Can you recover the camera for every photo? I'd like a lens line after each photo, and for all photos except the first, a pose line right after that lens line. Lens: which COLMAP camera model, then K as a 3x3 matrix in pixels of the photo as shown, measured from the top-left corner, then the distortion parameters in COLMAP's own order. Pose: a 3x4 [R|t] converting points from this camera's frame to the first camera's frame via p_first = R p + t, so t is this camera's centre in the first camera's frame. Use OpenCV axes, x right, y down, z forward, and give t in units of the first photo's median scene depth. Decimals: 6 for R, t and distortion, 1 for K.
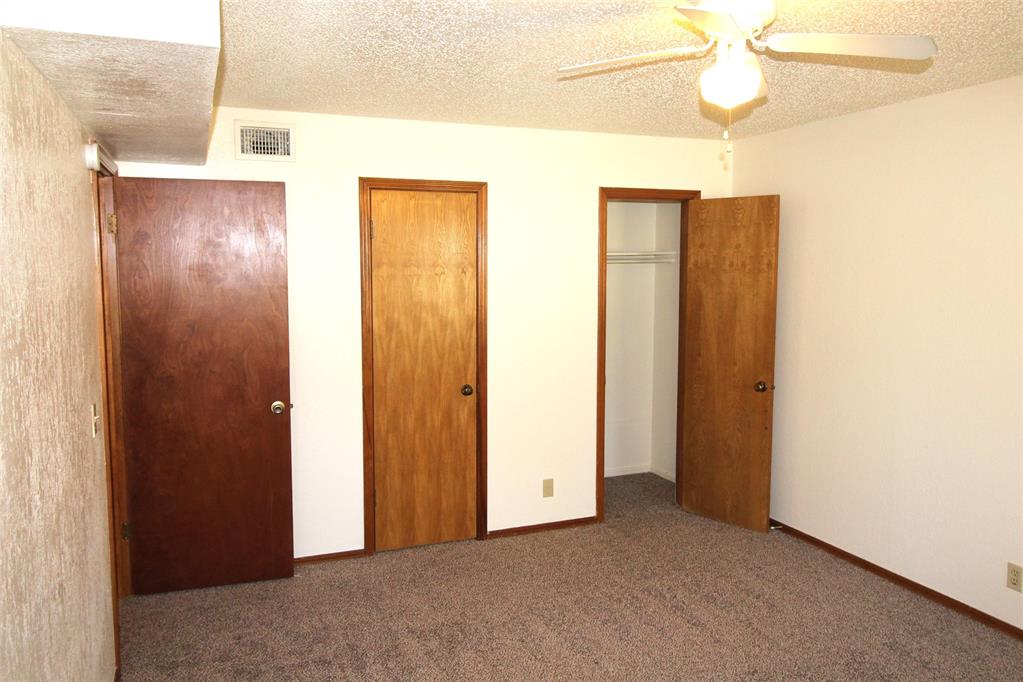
lens RADIAL K [[776.7, 0, 516.9], [0, 776.7, 329.4], [0, 0, 1]] dist [0.010292, -0.012592]
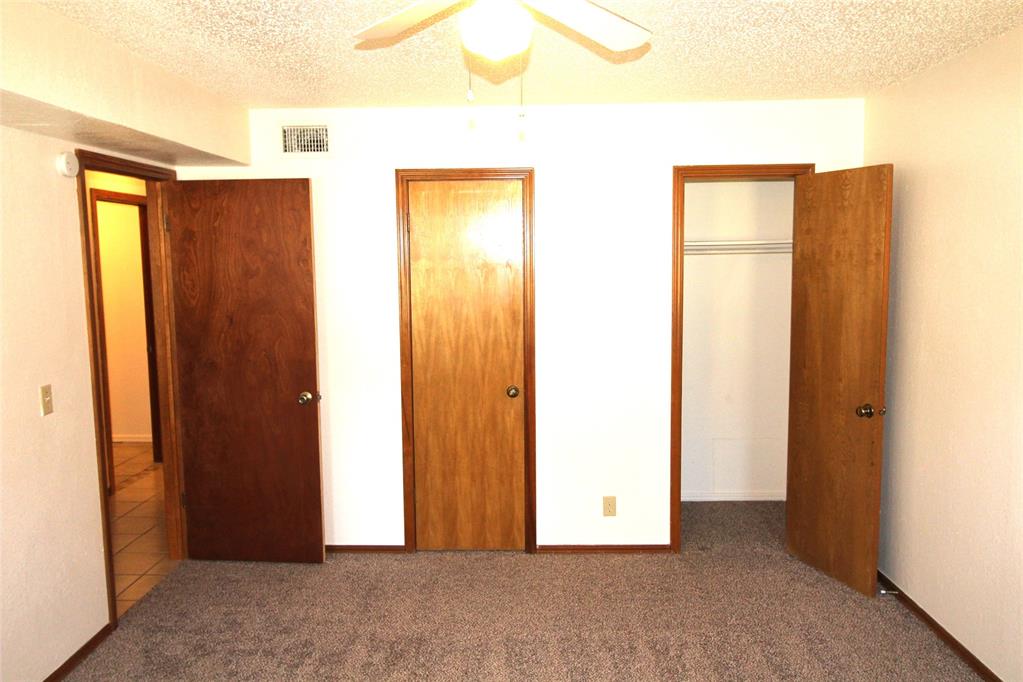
lens RADIAL K [[776.7, 0, 509.8], [0, 776.7, 331.1], [0, 0, 1]] dist [0.010292, -0.012592]
pose [[0.916798, 0.030999, -0.398146, 0.307963], [-0.025297, 0.999488, 0.019568, -0.013461], [0.398549, -0.007868, 0.917113, 0.144769]]
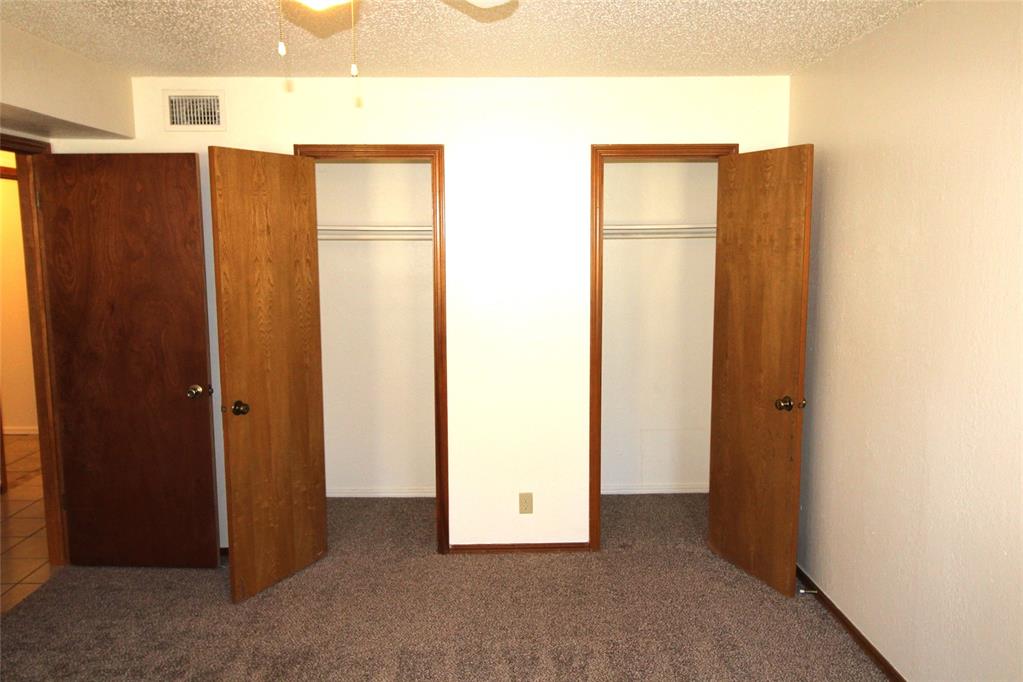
lens RADIAL K [[776.7, 0, 510.9], [0, 776.7, 327.7], [0, 0, 1]] dist [0.010292, -0.012592]
pose [[0.935119, 0.038659, -0.352219, 0.342766], [-0.027547, 0.998954, 0.036510, -0.020334], [0.353262, -0.024438, 0.935205, 0.217876]]
